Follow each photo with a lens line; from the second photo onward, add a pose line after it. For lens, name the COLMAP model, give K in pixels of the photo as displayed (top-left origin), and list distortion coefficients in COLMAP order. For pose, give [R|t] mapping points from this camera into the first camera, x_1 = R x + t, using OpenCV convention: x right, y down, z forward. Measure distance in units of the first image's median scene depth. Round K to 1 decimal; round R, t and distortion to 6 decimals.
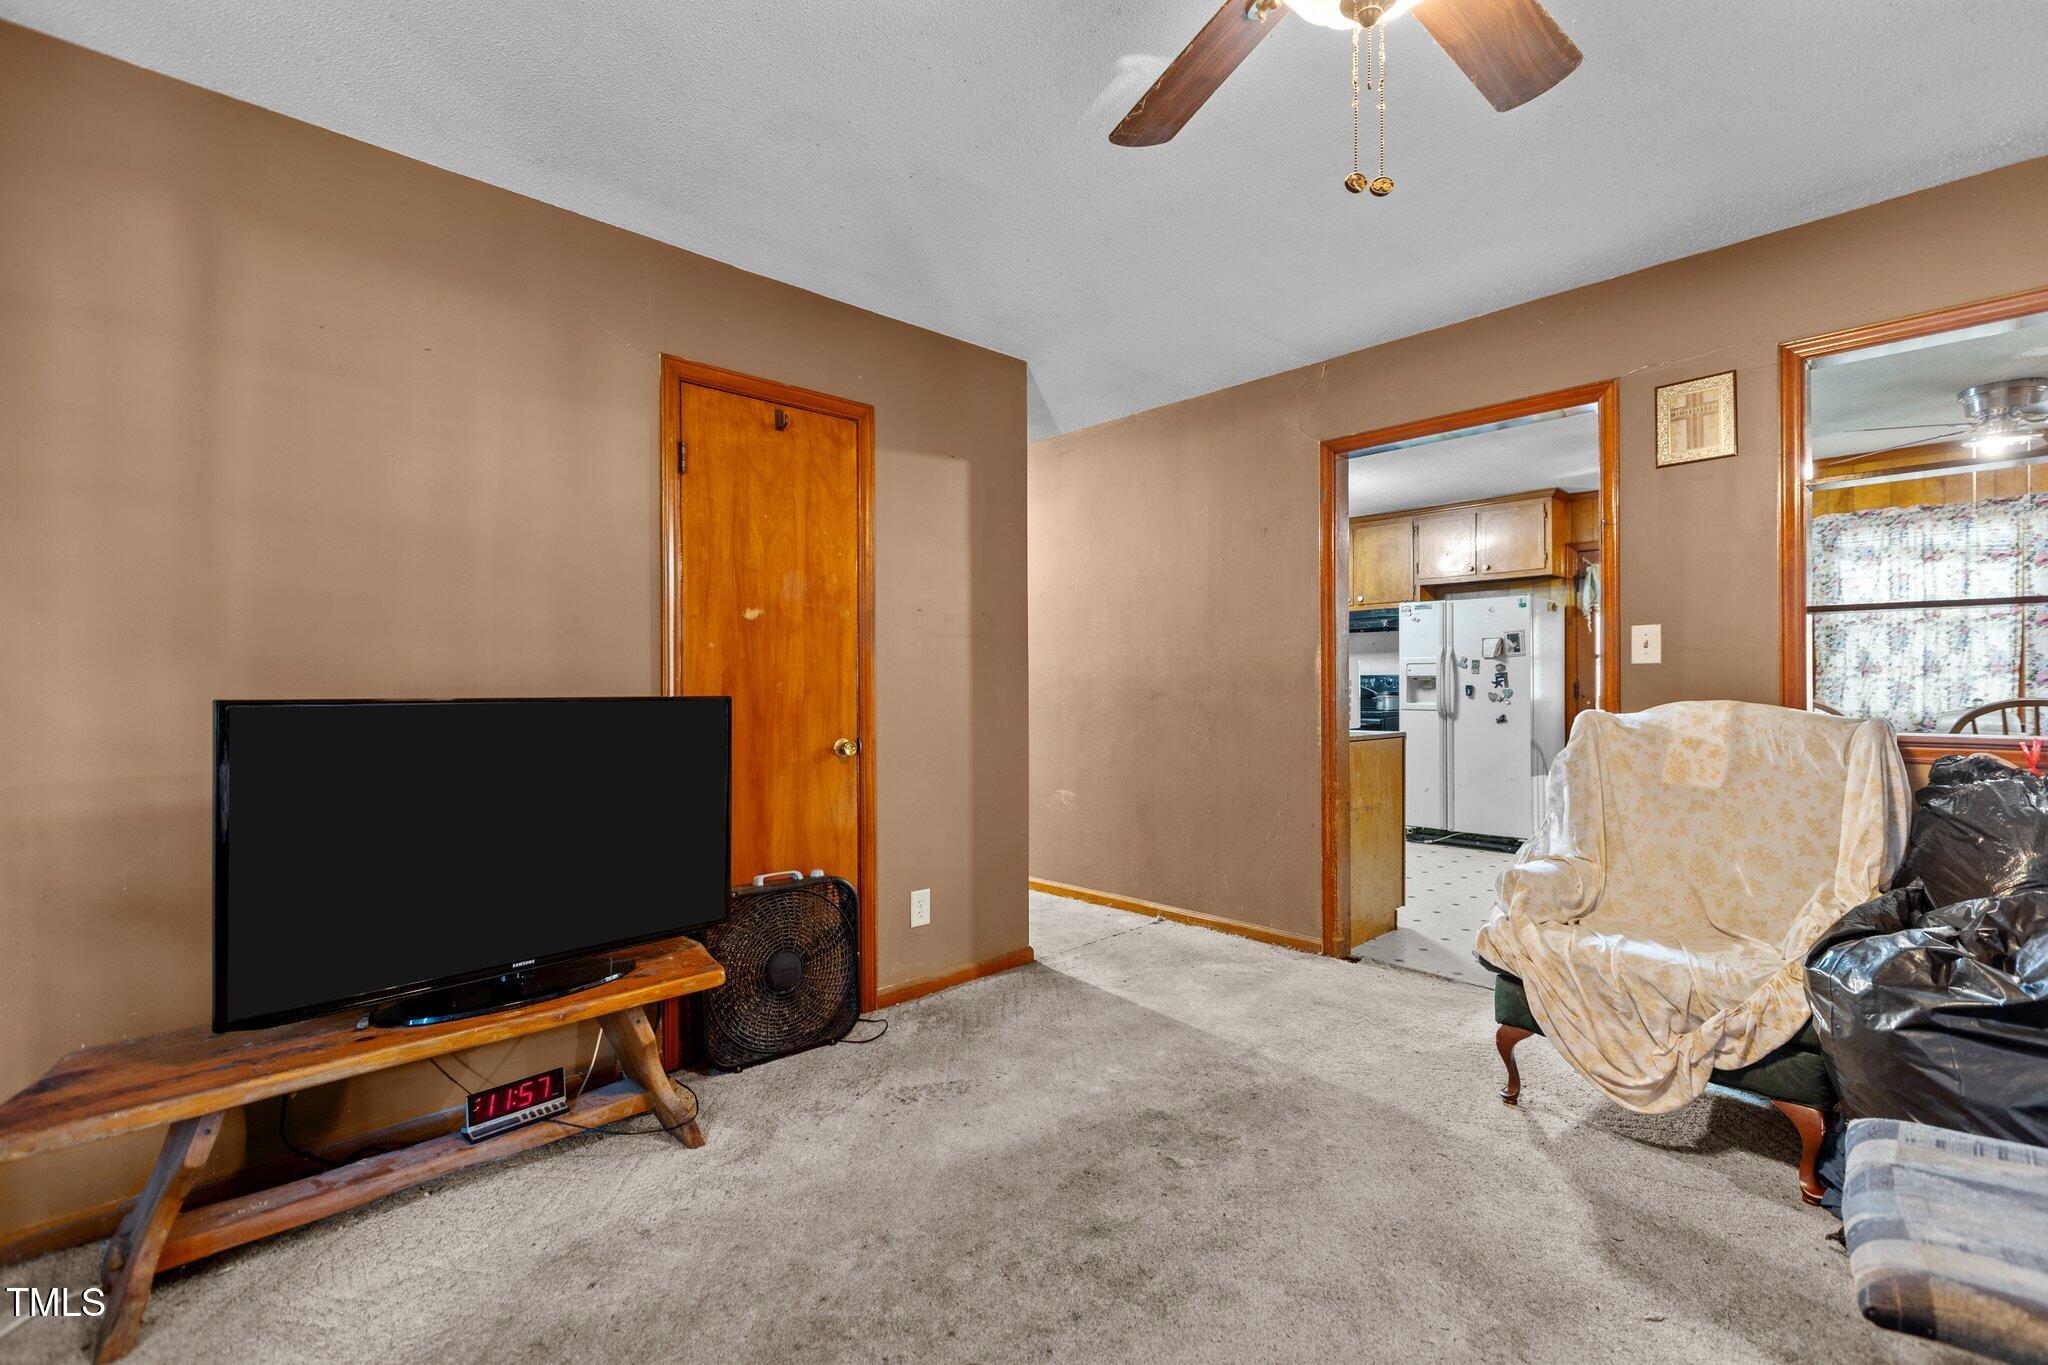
lens RADIAL K [[910.0, 0, 1021.0], [0, 910.0, 667.4], [0, 0, 1]] dist [0.001529, -0.000594]
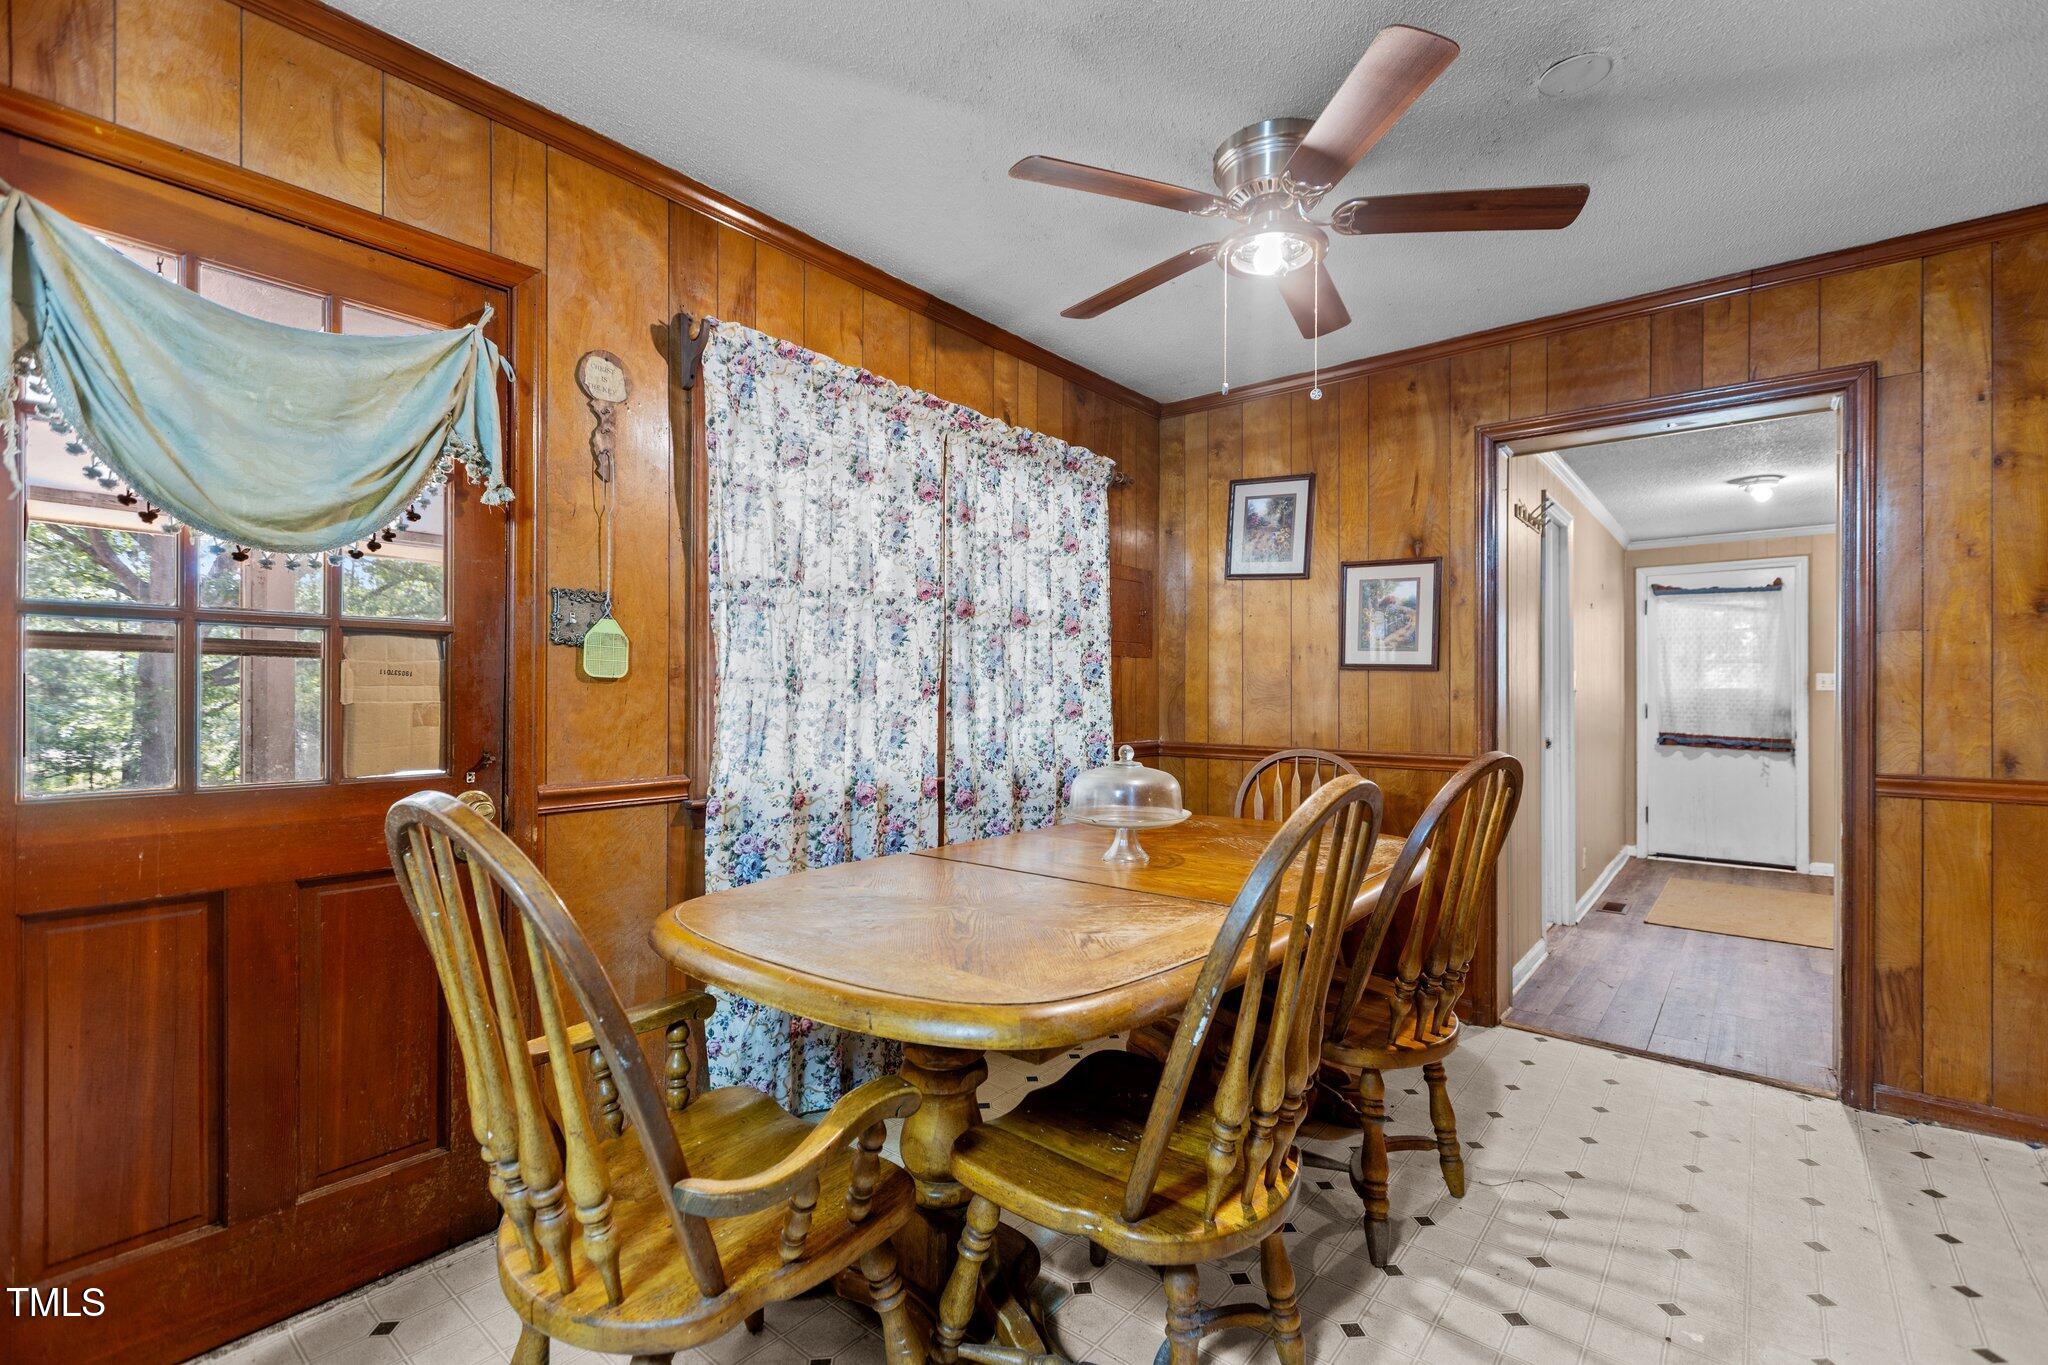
lens RADIAL K [[910.0, 0, 1020.5], [0, 910.0, 689.5], [0, 0, 1]] dist [0.001529, -0.000594]
pose [[-0.129647, 0.007622, 0.991531, 0.394441], [-0.021823, 0.999706, -0.010538, 0.005352], [-0.991320, -0.023004, -0.129443, 0.821914]]
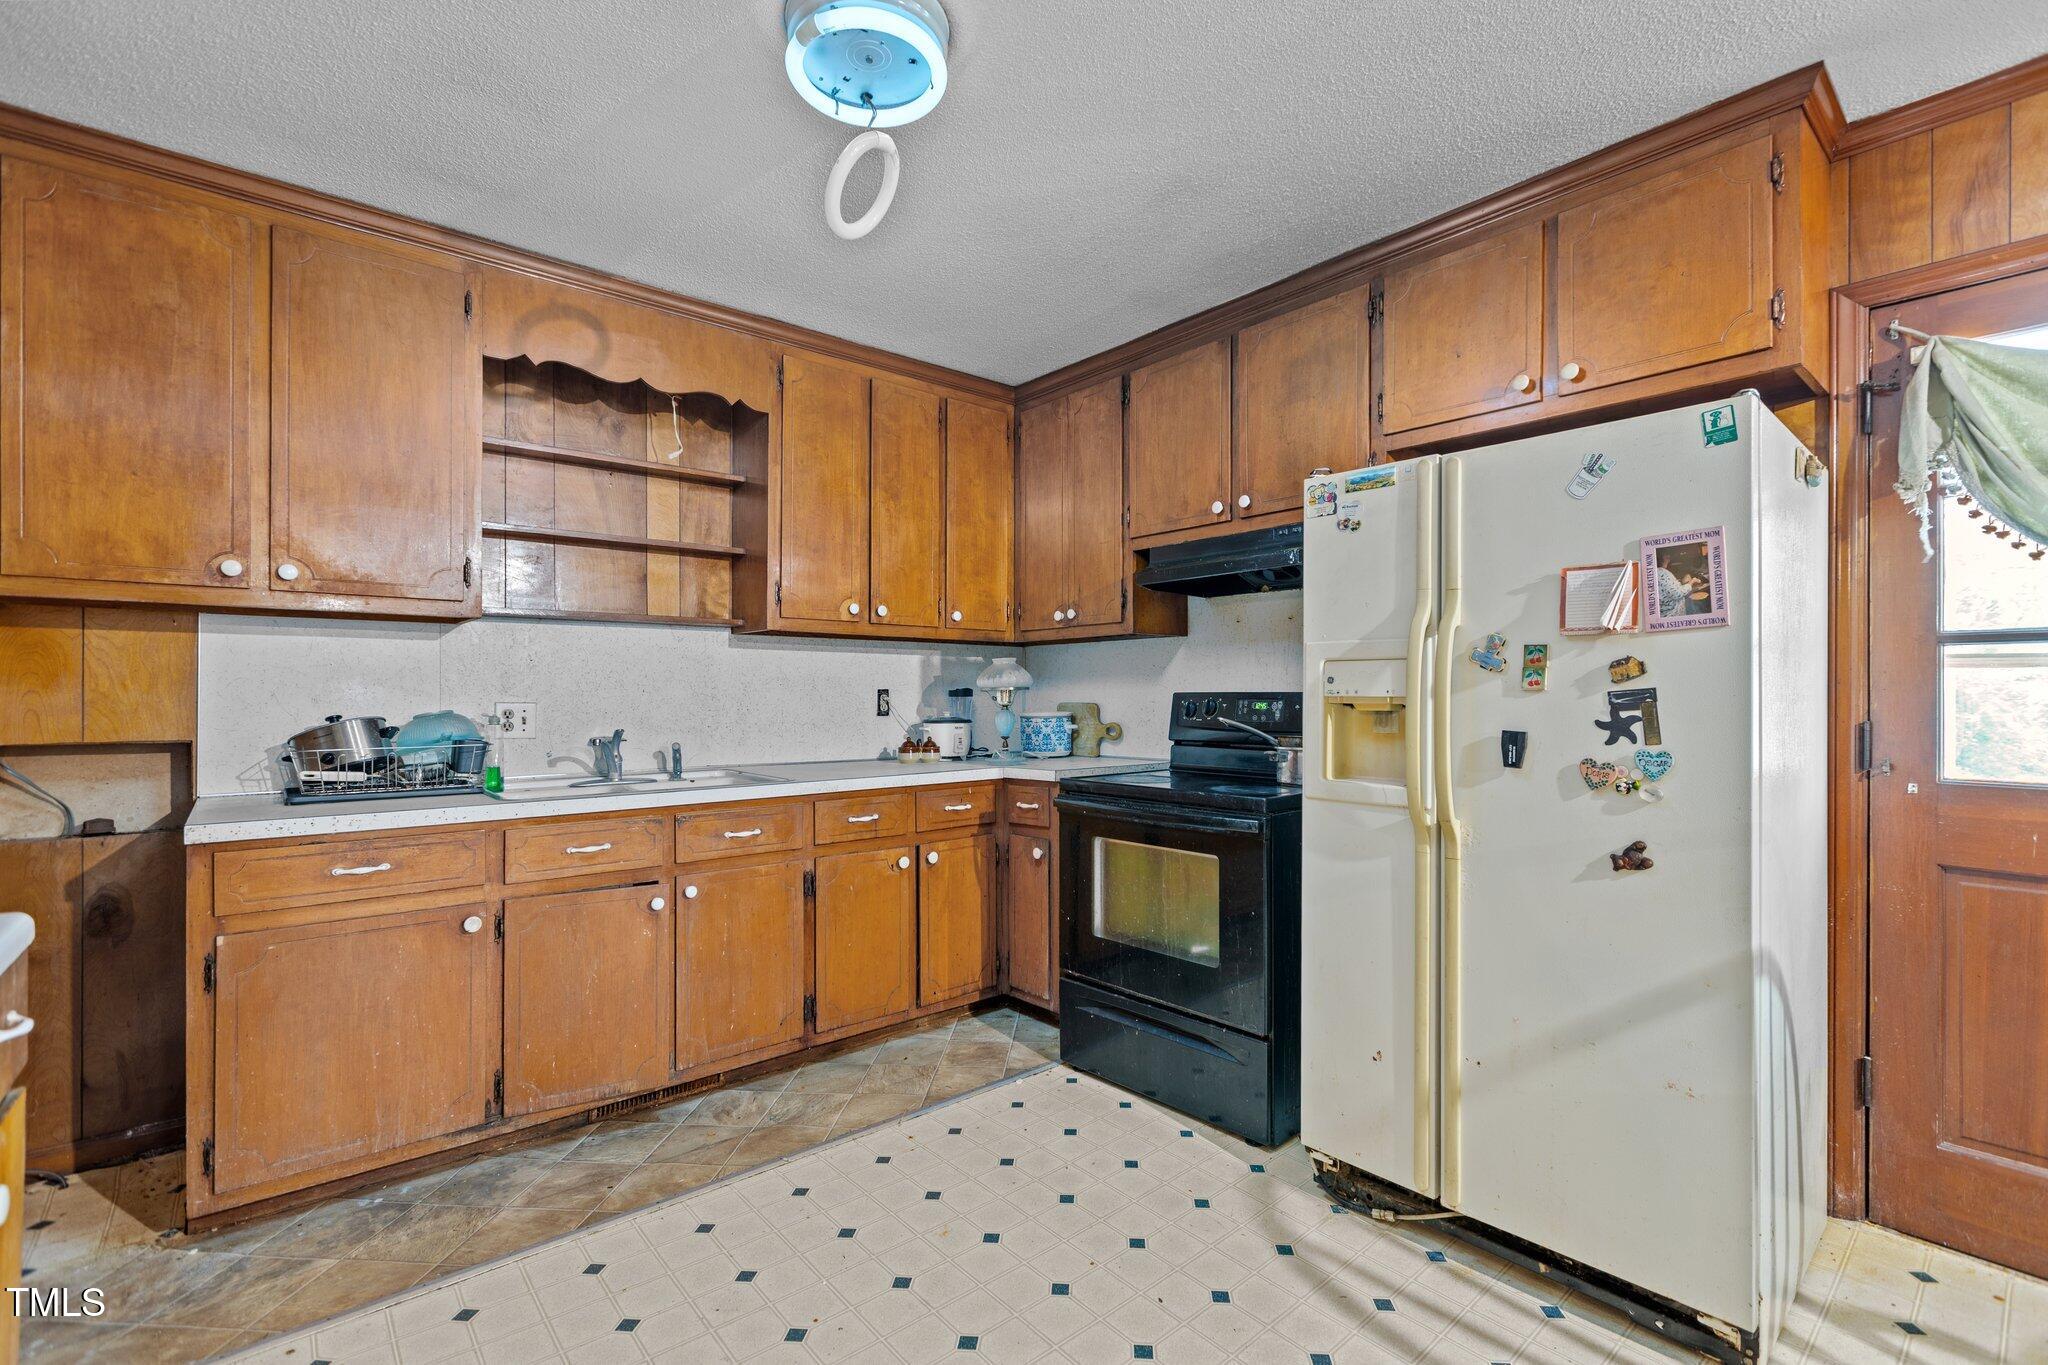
lens RADIAL K [[910.0, 0, 1013.2], [0, 910.0, 684.4], [0, 0, 1]] dist [0.001529, -0.000594]
pose [[0.998466, 0.010338, -0.054388, 0.352806], [-0.009750, 0.999891, 0.011066, 0.002976], [0.054496, -0.010519, 0.998459, 0.708619]]
